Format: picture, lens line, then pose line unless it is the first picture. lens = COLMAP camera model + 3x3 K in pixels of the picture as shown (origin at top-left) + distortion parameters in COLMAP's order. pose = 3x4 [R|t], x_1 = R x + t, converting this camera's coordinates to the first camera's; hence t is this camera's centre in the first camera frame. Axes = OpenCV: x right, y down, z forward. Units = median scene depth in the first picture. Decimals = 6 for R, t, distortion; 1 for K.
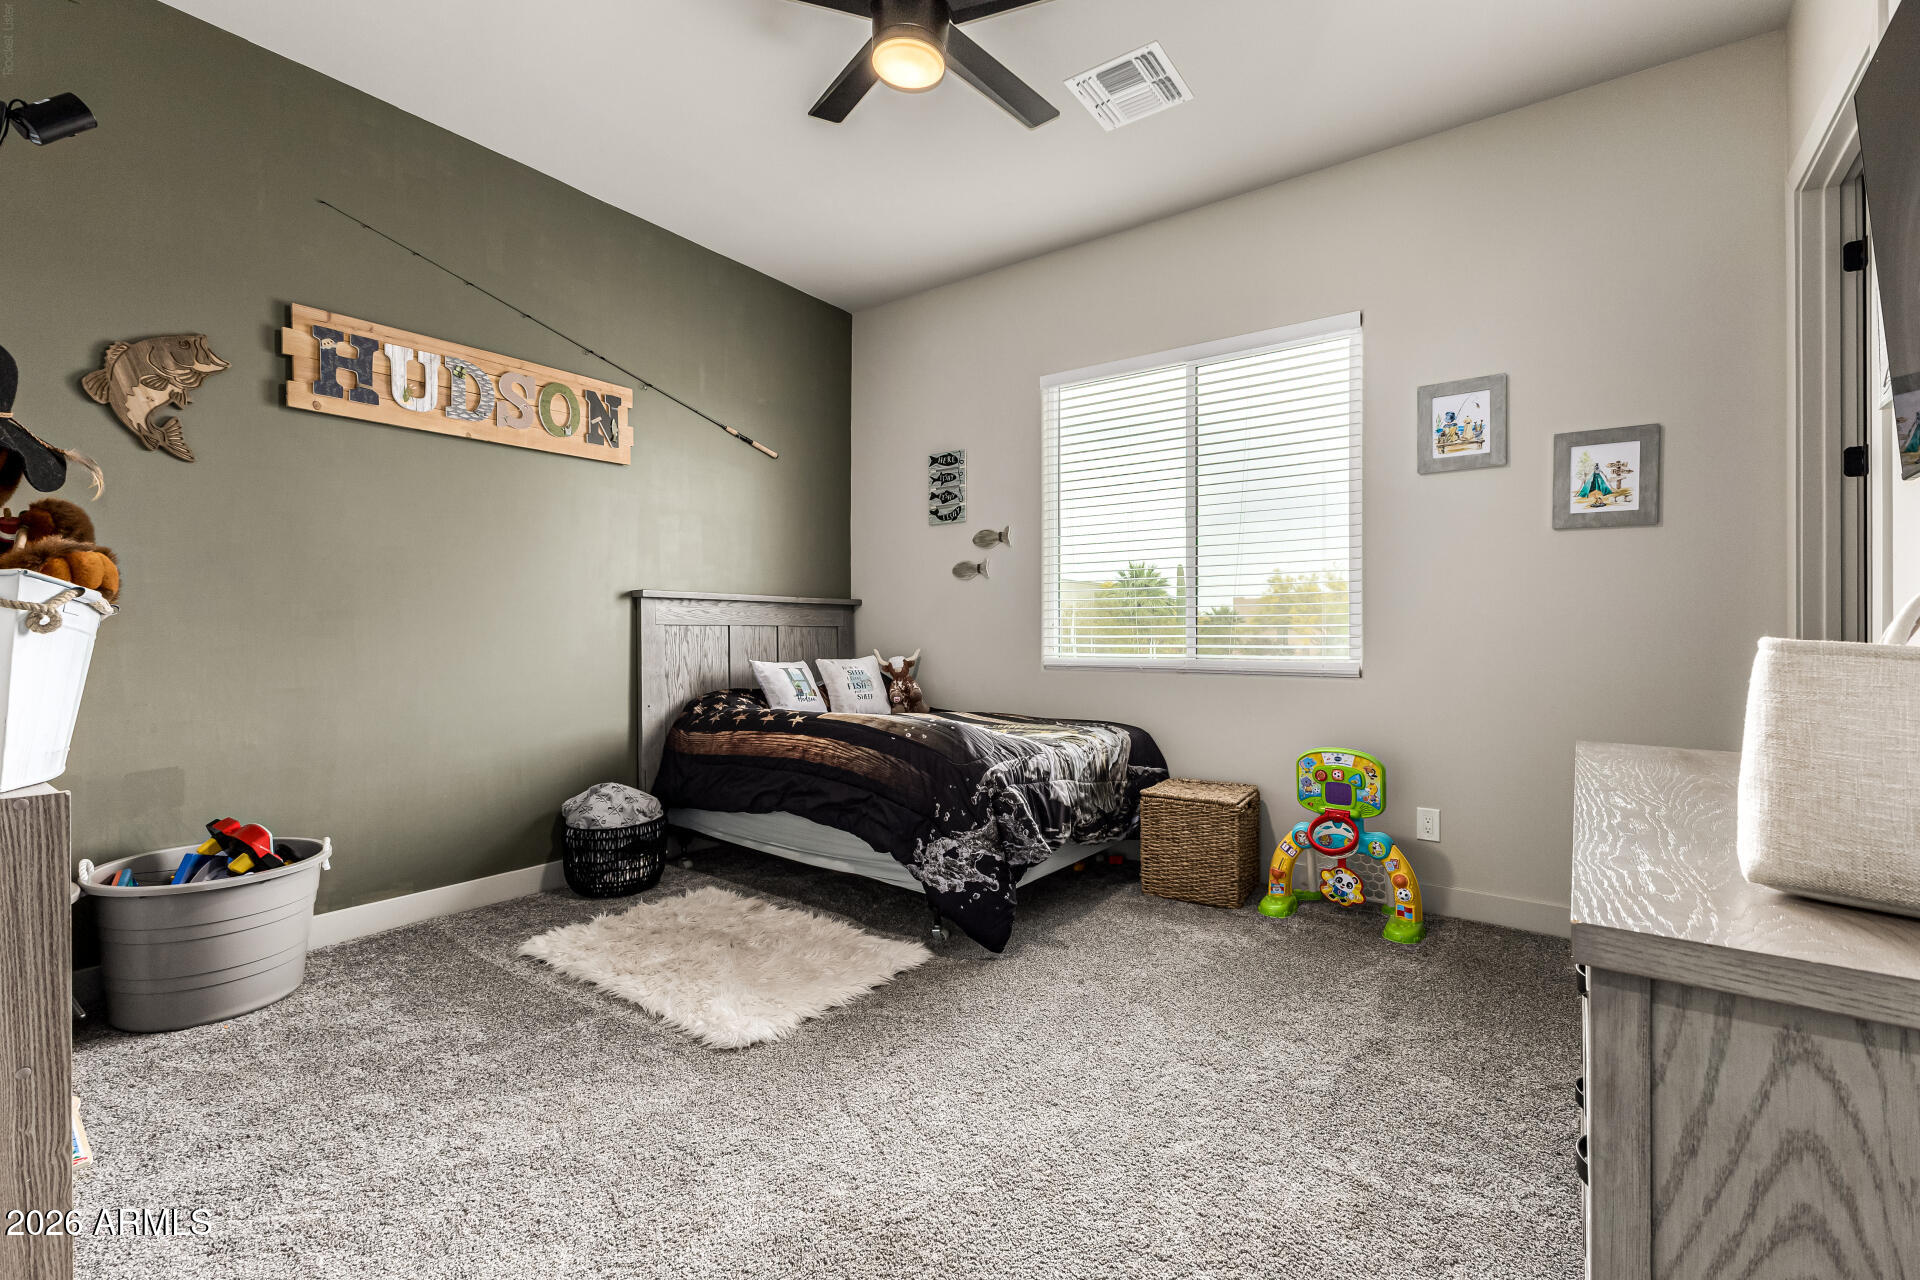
lens RADIAL K [[839.1, 0, 961.7], [0, 839.1, 641.5], [0, 0, 1]] dist [0.012571, -0.001745]
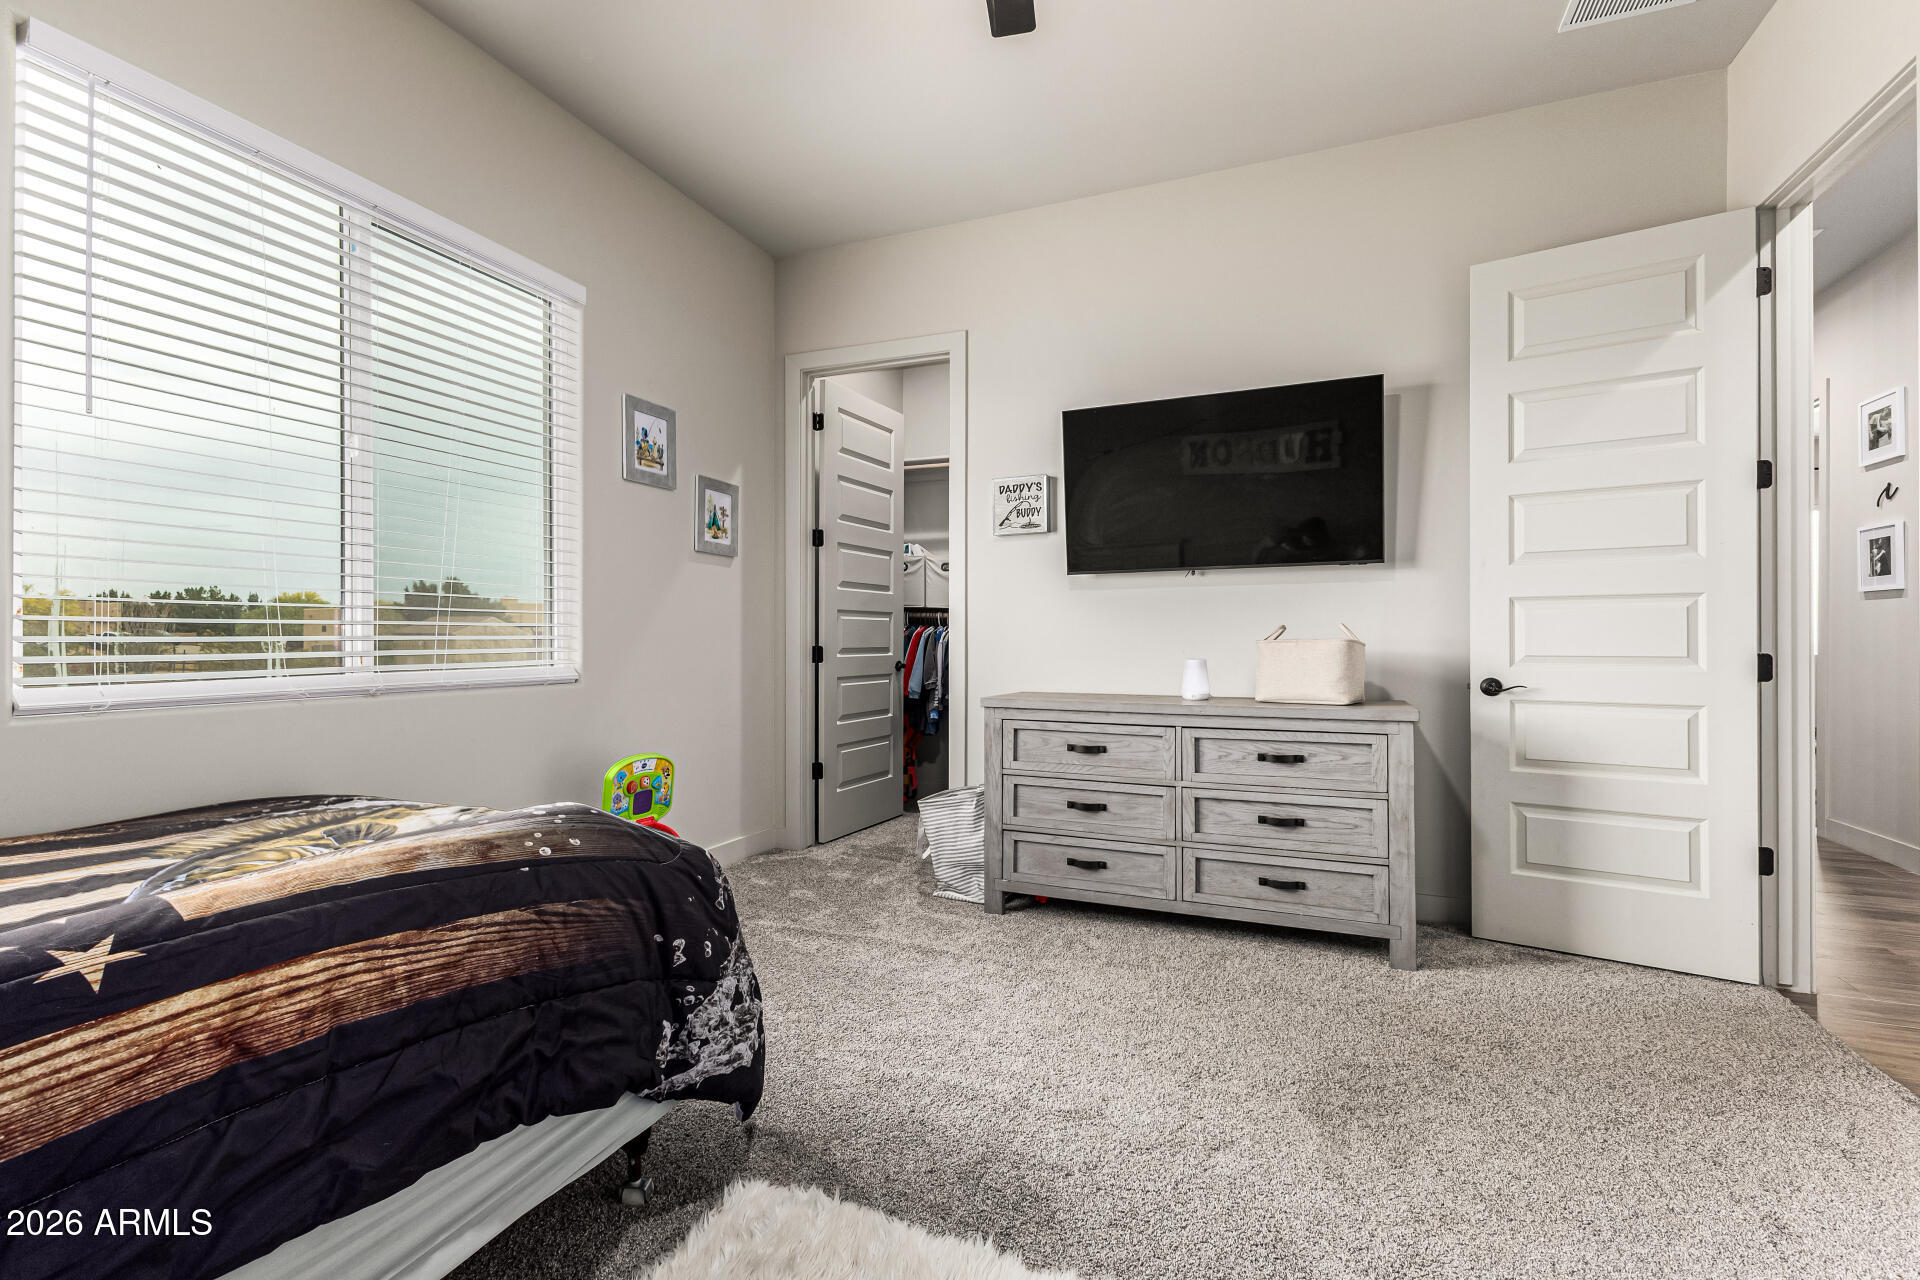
lens RADIAL K [[839.1, 0, 961.9], [0, 839.1, 636.6], [0, 0, 1]] dist [0.012571, -0.001745]
pose [[-0.235027, -0.001143, 0.971988, -0.569181], [0.007728, 0.999966, 0.003045, -0.007184], [-0.971958, 0.008227, -0.235010, 0.878229]]
